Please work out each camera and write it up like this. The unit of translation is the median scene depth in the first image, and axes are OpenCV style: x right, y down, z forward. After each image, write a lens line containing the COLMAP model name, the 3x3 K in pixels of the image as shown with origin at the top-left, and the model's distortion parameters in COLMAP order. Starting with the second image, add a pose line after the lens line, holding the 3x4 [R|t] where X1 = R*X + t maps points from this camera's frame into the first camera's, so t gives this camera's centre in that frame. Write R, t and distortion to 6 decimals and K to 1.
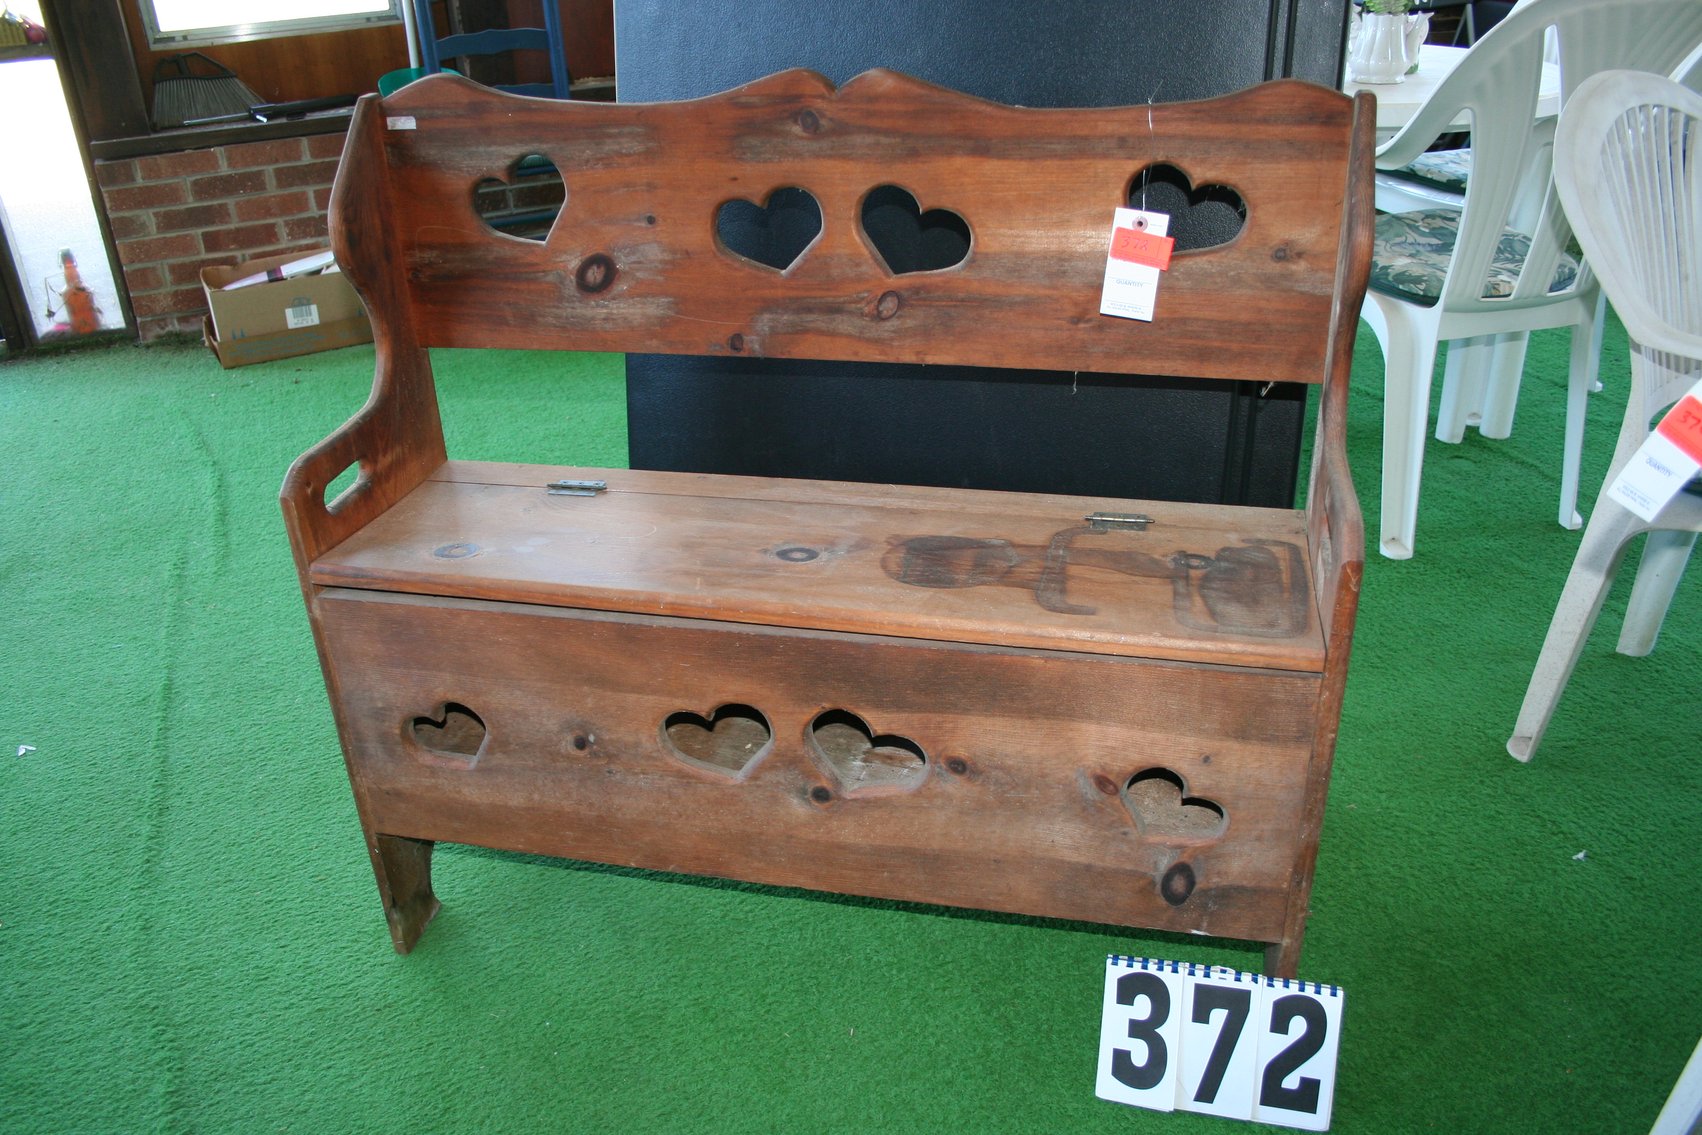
lens RADIAL K [[1434.0, 0, 852.5], [0, 1434.0, 602.0], [0, 0, 1]] dist [-0.149539, 0.124351]
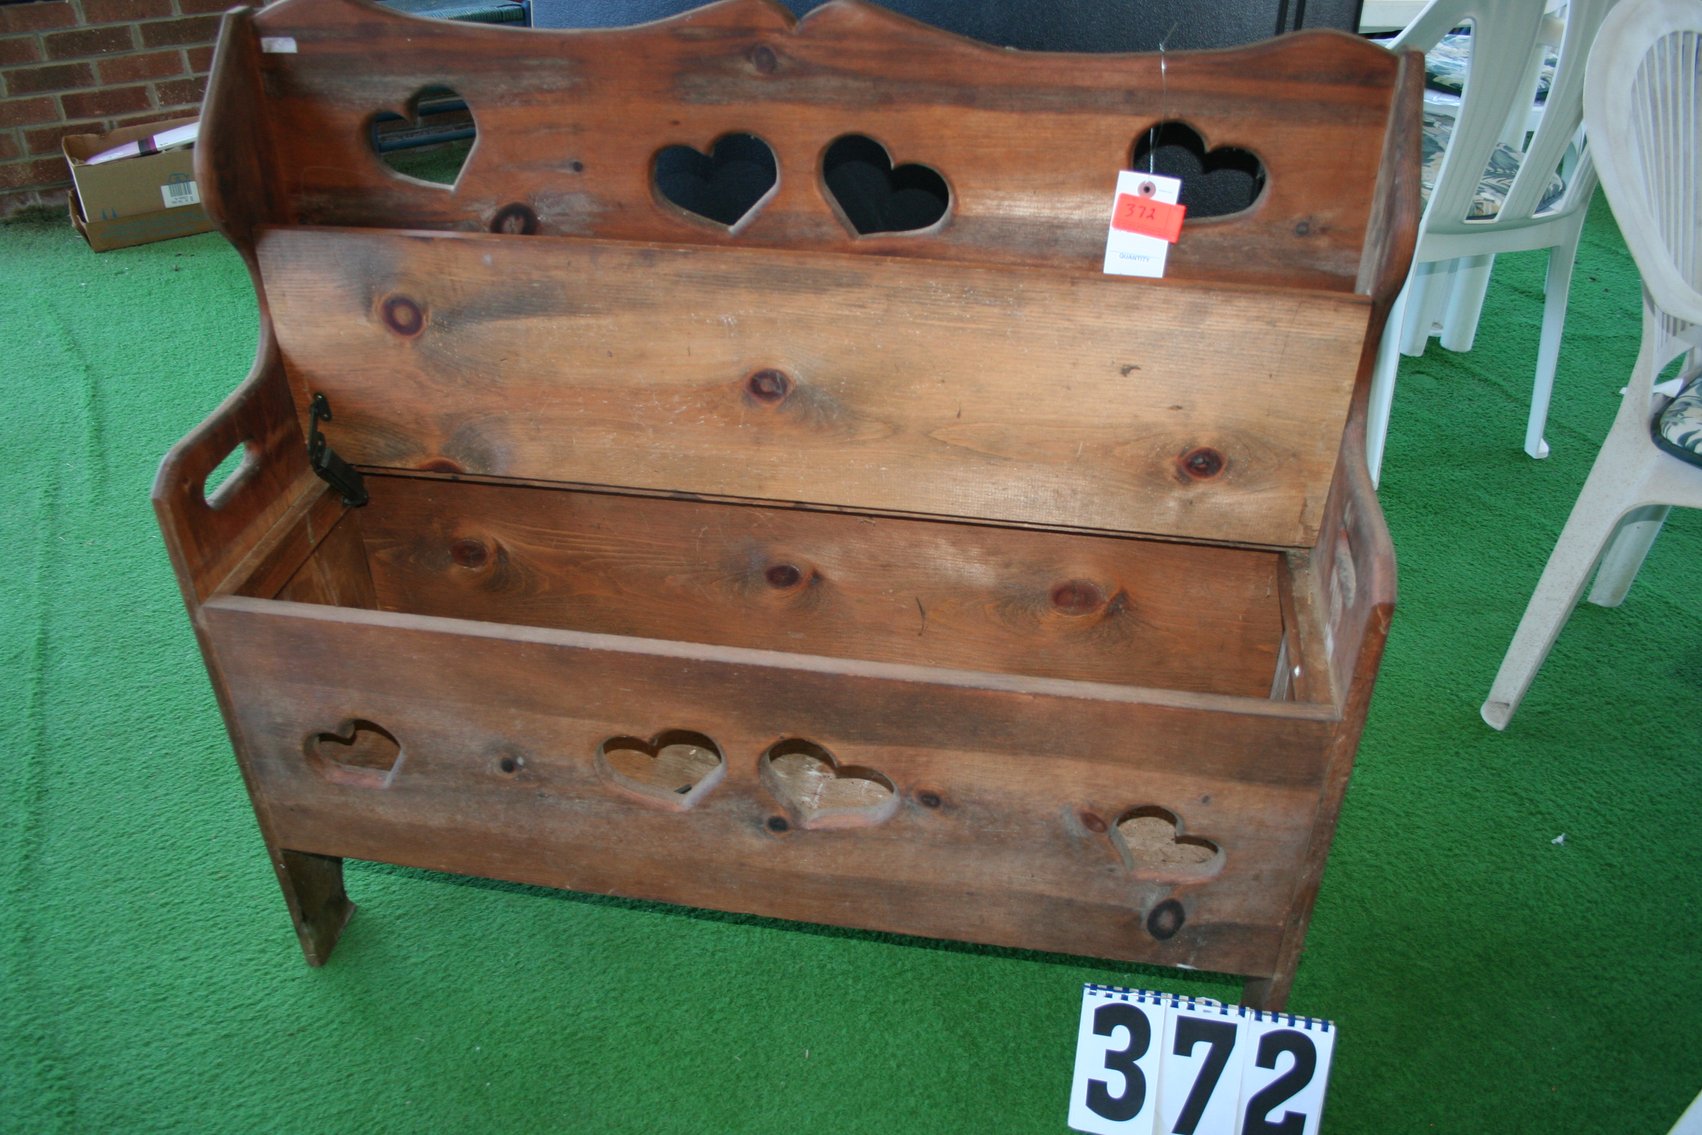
lens RADIAL K [[1434.0, 0, 852.5], [0, 1434.0, 602.0], [0, 0, 1]] dist [-0.149539, 0.124351]
pose [[0.997997, -0.002740, 0.063210, -0.029948], [-0.004280, 0.993850, 0.110652, -0.100549], [-0.063124, -0.110701, 0.991847, 0.109135]]
